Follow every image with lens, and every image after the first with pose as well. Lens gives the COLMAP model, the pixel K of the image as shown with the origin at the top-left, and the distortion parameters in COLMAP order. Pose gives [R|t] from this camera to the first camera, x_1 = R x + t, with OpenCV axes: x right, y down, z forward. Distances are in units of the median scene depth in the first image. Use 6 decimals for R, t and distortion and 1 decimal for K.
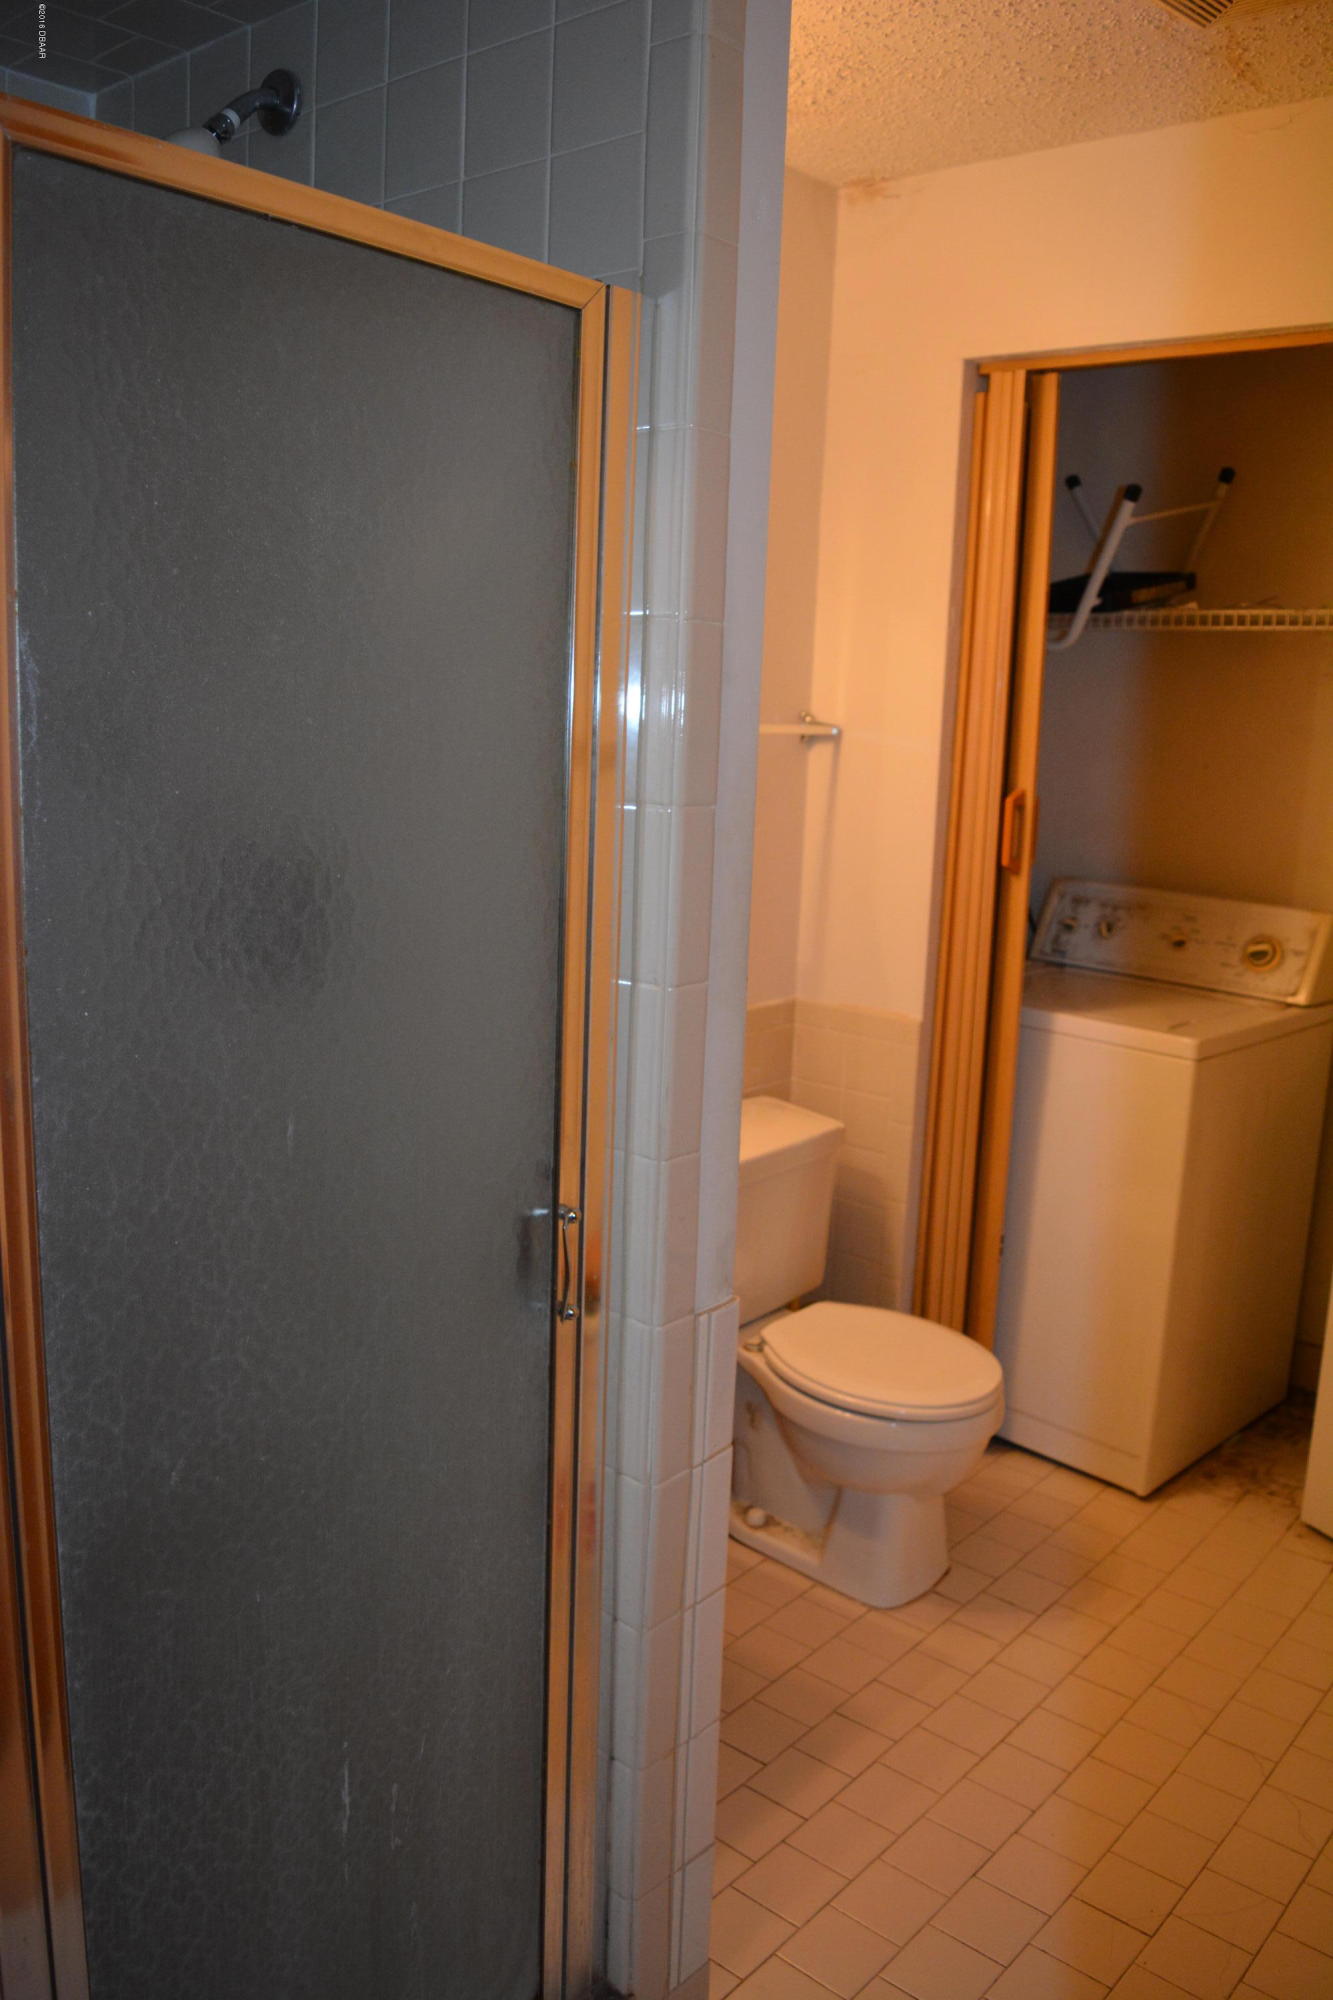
lens RADIAL K [[1574.5, 0, 676.6], [0, 1574.5, 1011.2], [0, 0, 1]] dist [-0.094318, 0.023329]
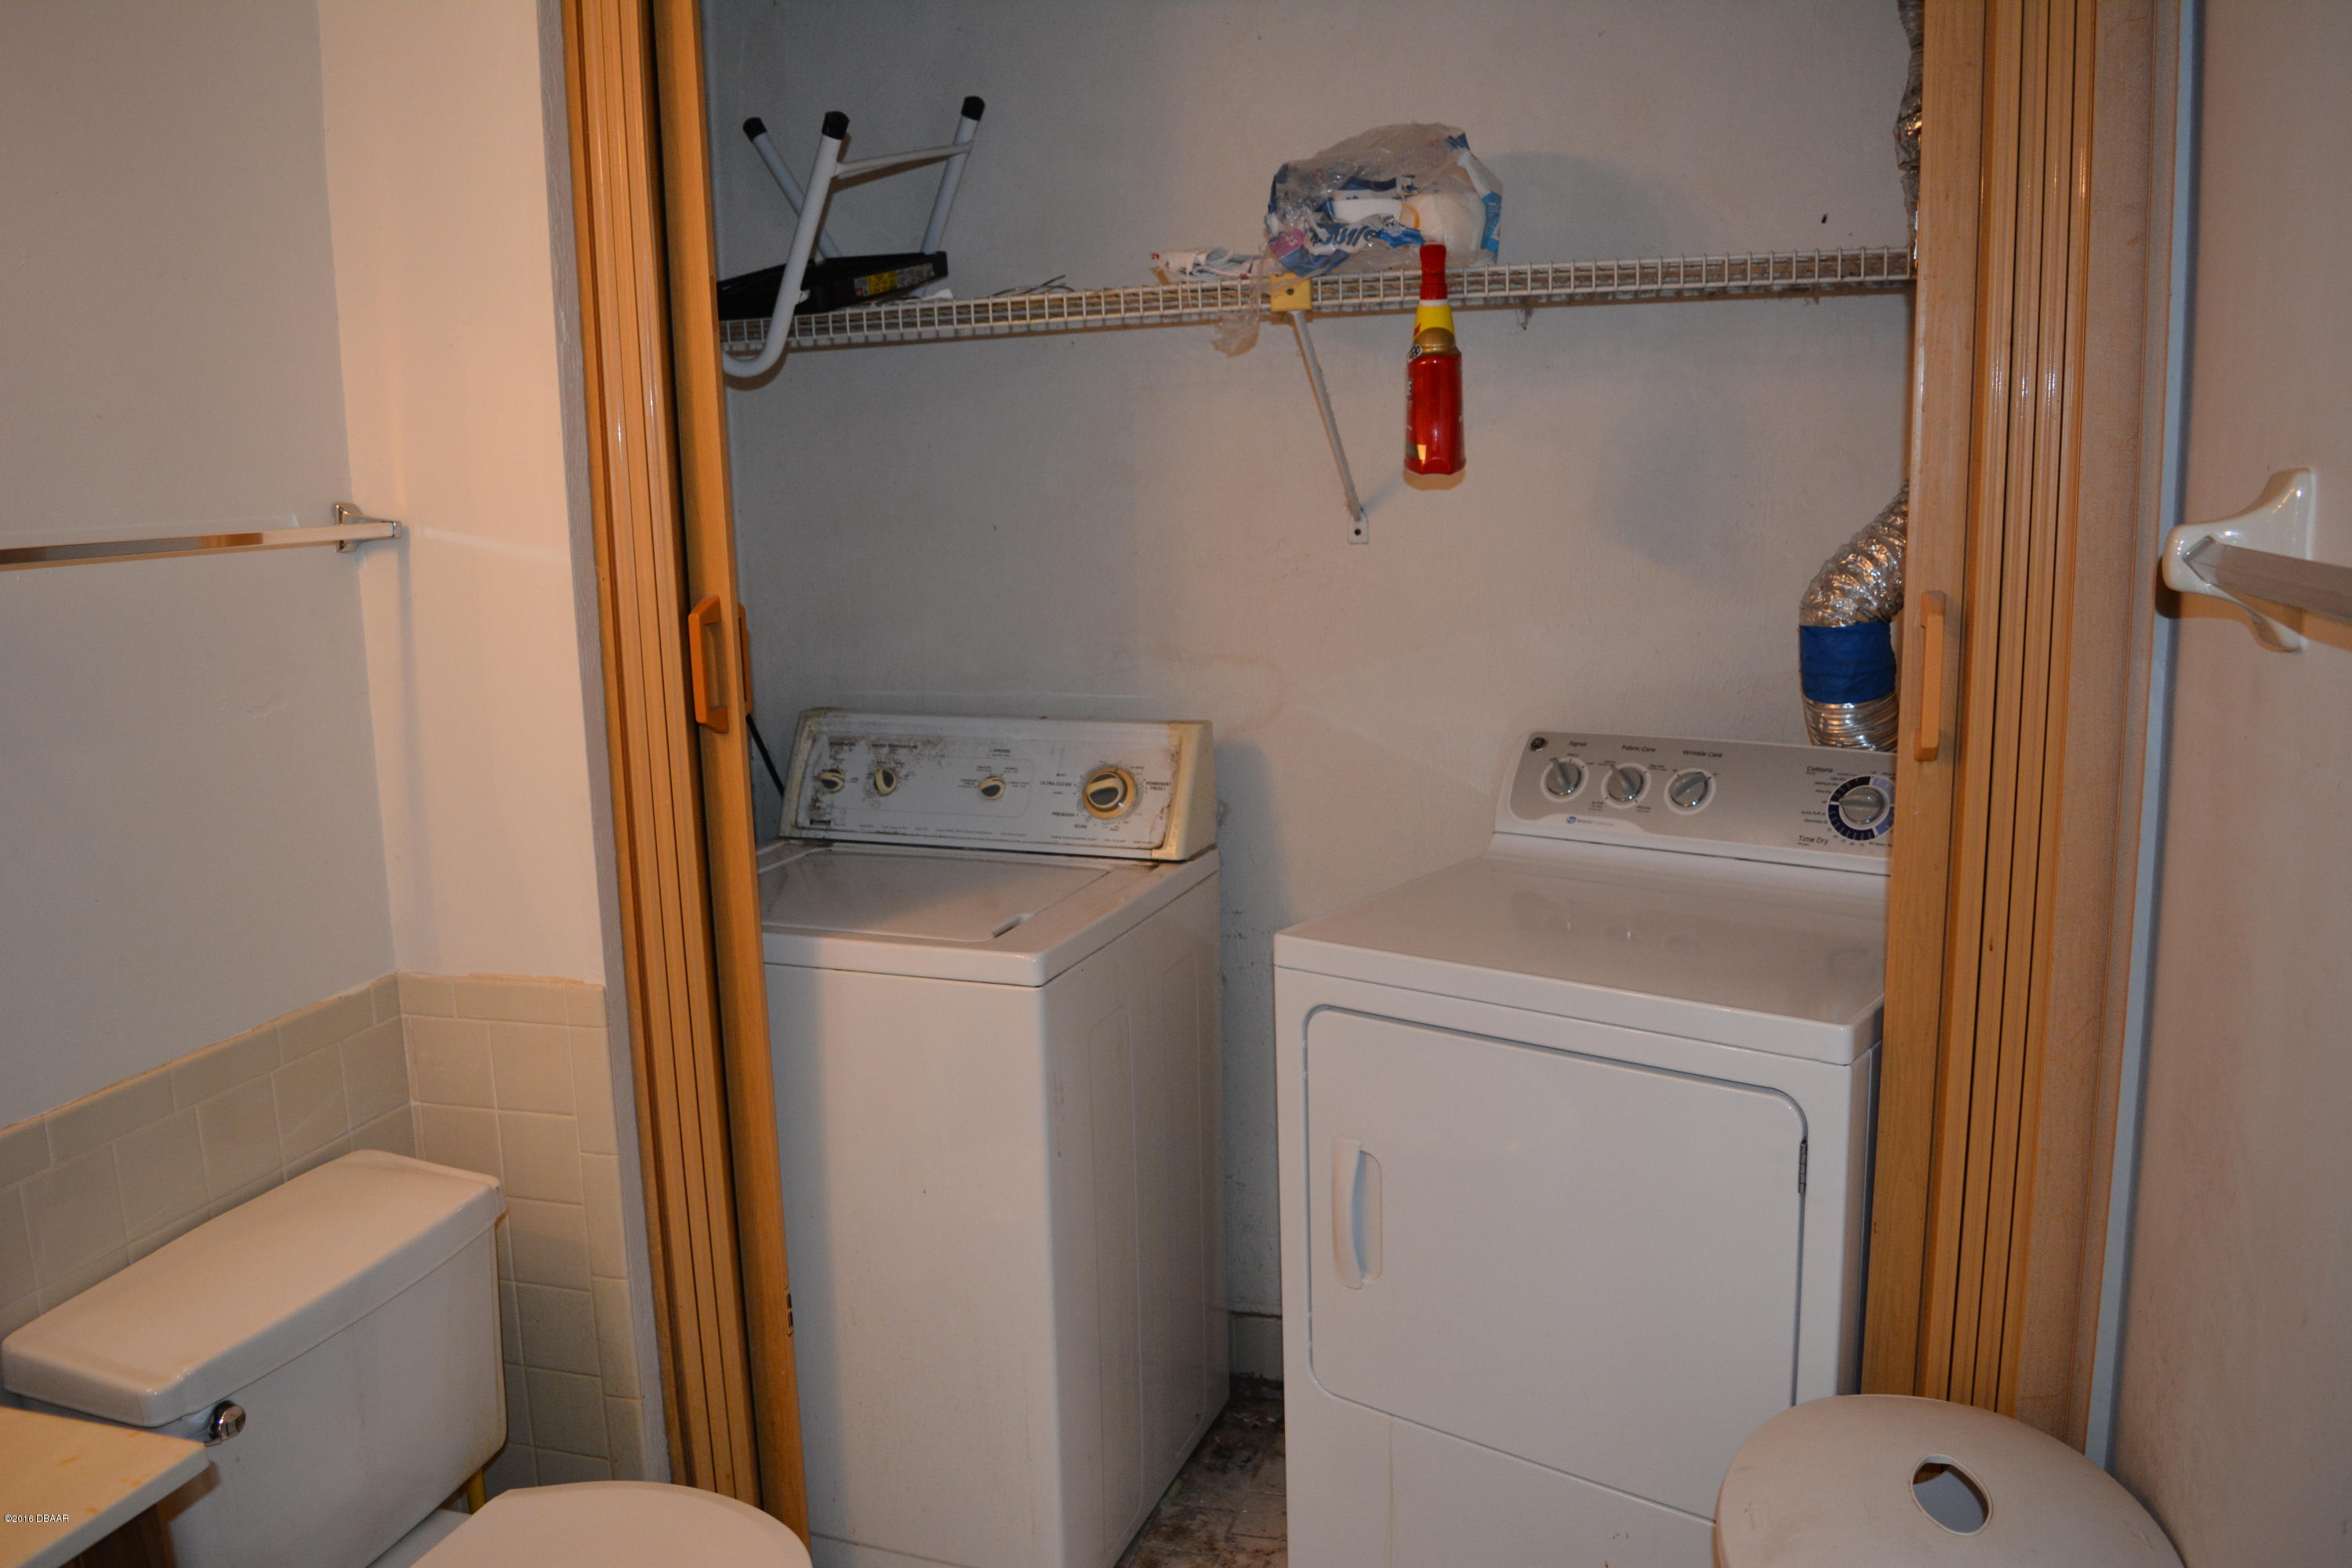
lens RADIAL K [[1851.6, 0, 1176.0], [0, 1851.6, 784.0], [0, 0, 1]] dist [-0.094318, 0.023329]
pose [[0.909707, -0.130135, 0.394332, 0.082431], [0.138340, 0.990355, 0.007687, -0.044457], [-0.391529, 0.047559, 0.918936, 0.239209]]
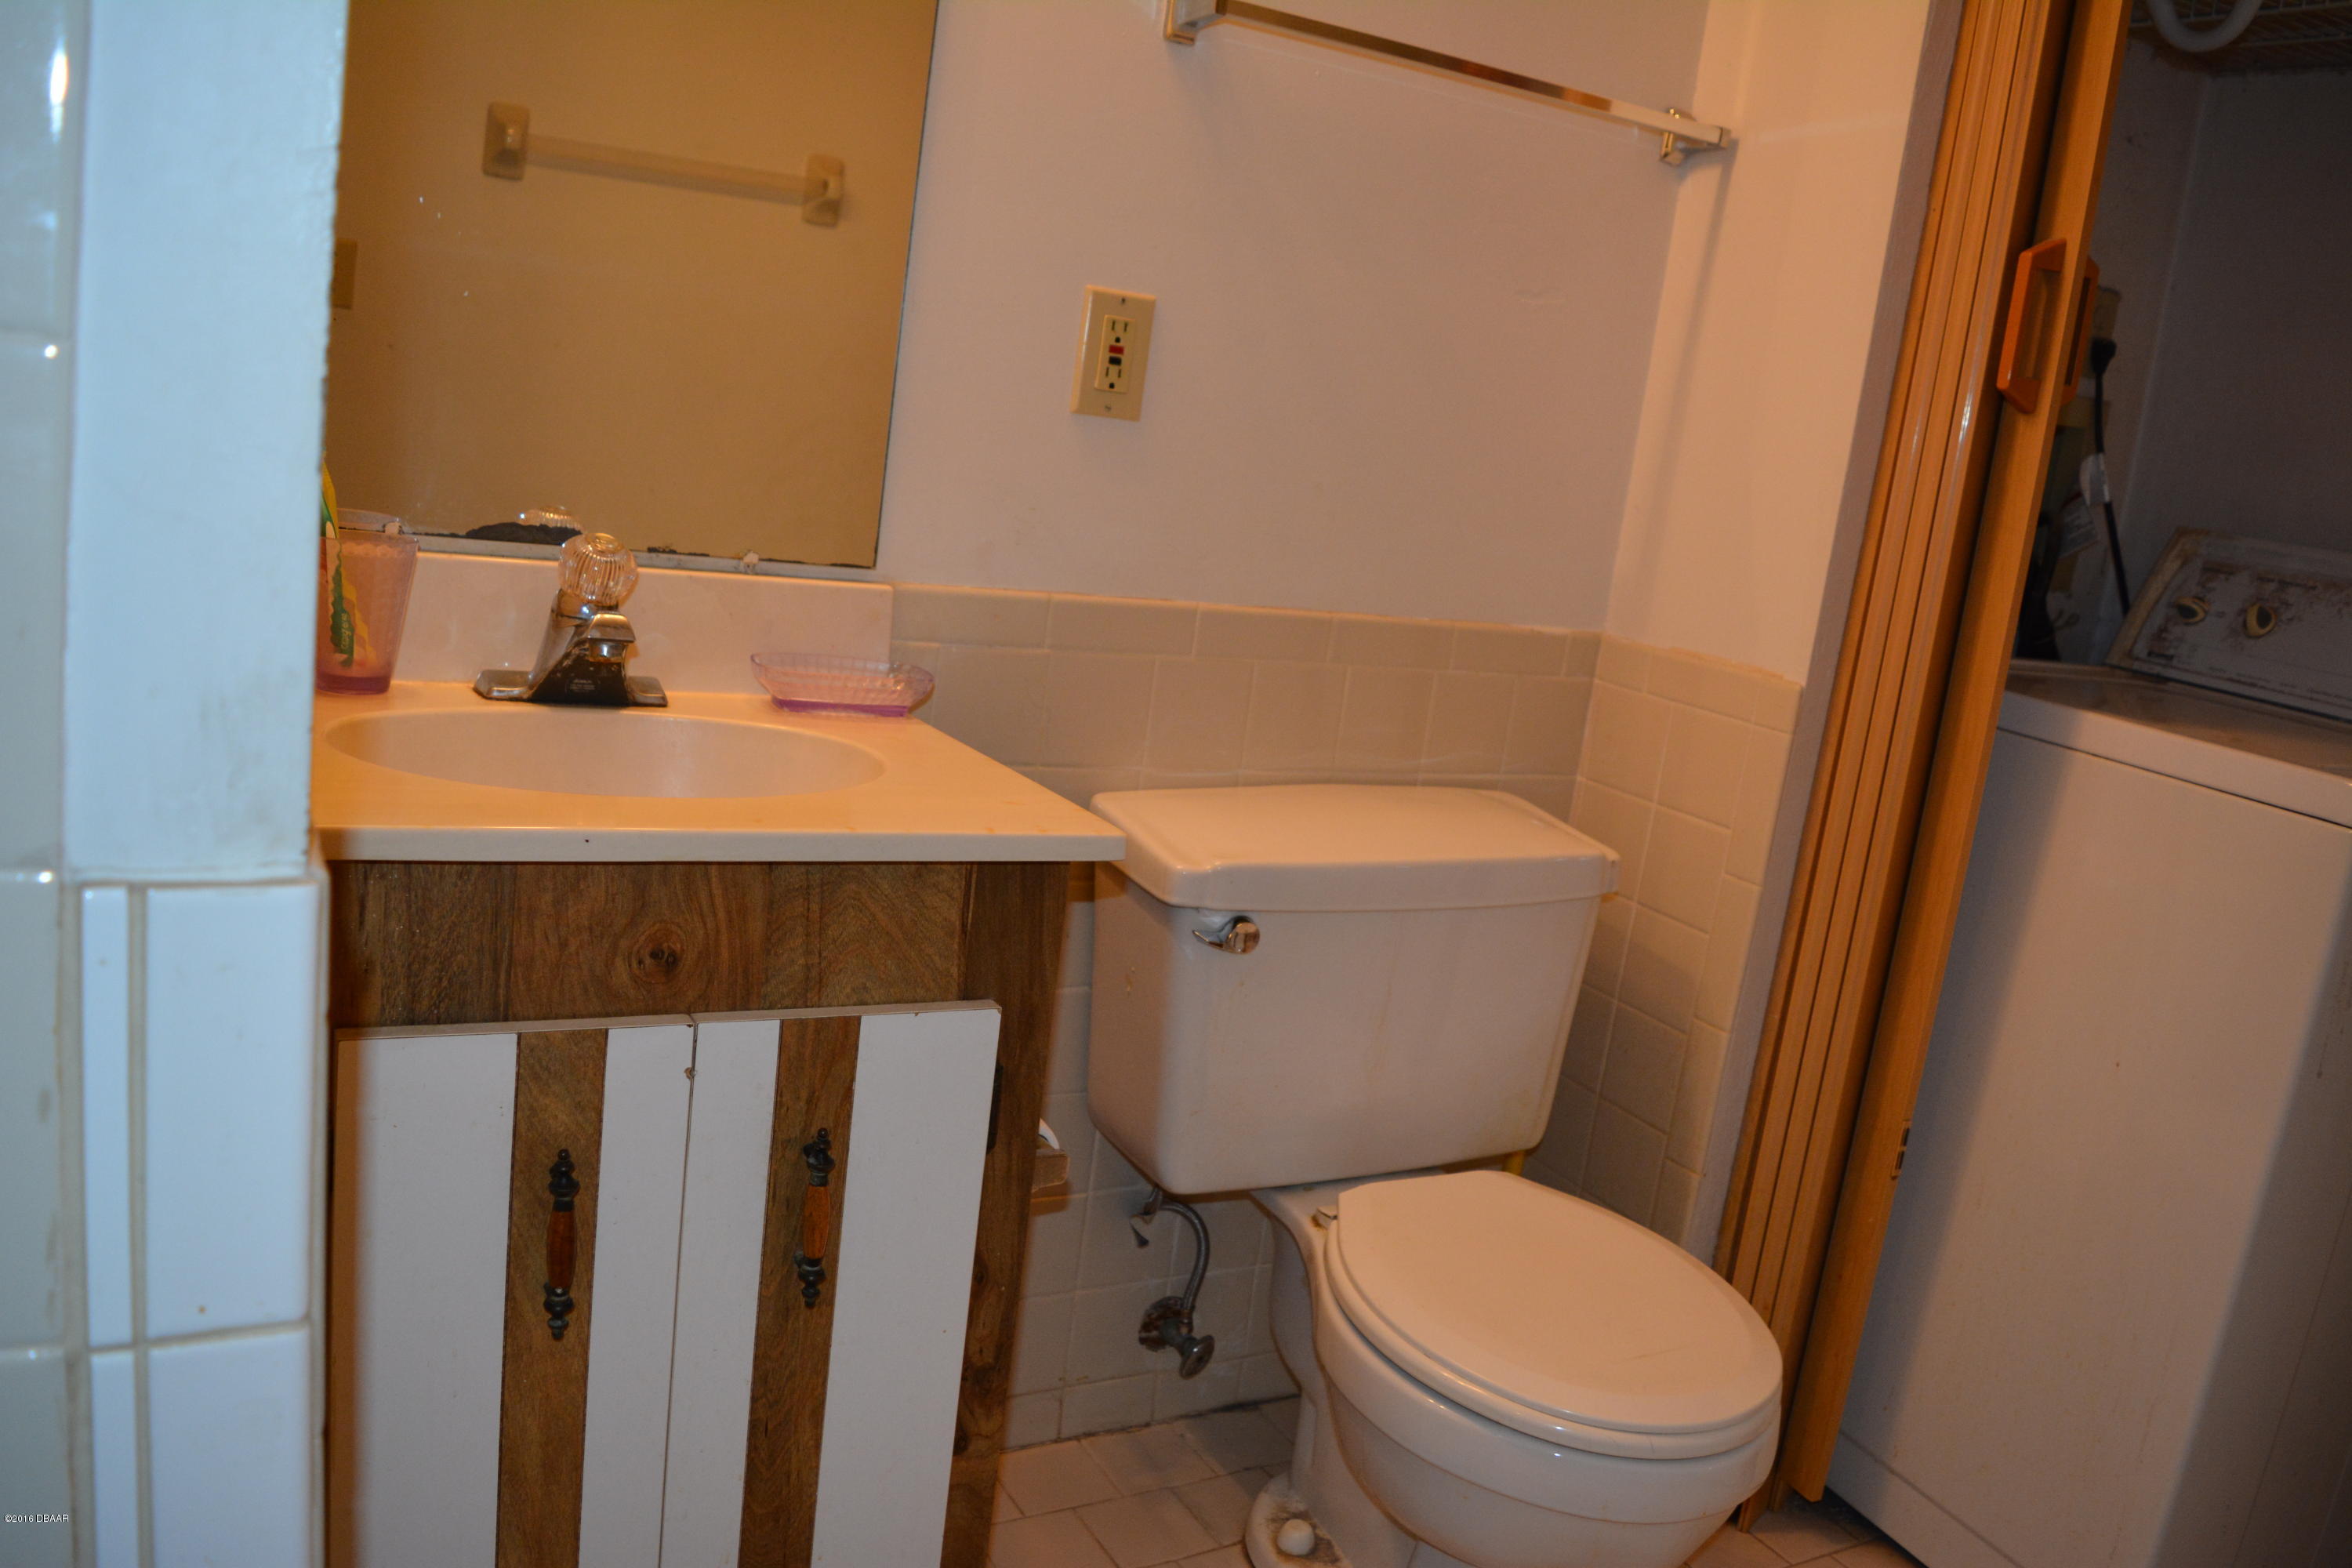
lens RADIAL K [[1851.6, 0, 1176.0], [0, 1851.6, 784.0], [0, 0, 1]] dist [-0.094318, 0.023329]
pose [[0.930302, 0.155414, -0.332241, 0.160557], [-0.161952, 0.986765, 0.008106, 0.063486], [0.329104, 0.046266, 0.943160, 0.343046]]
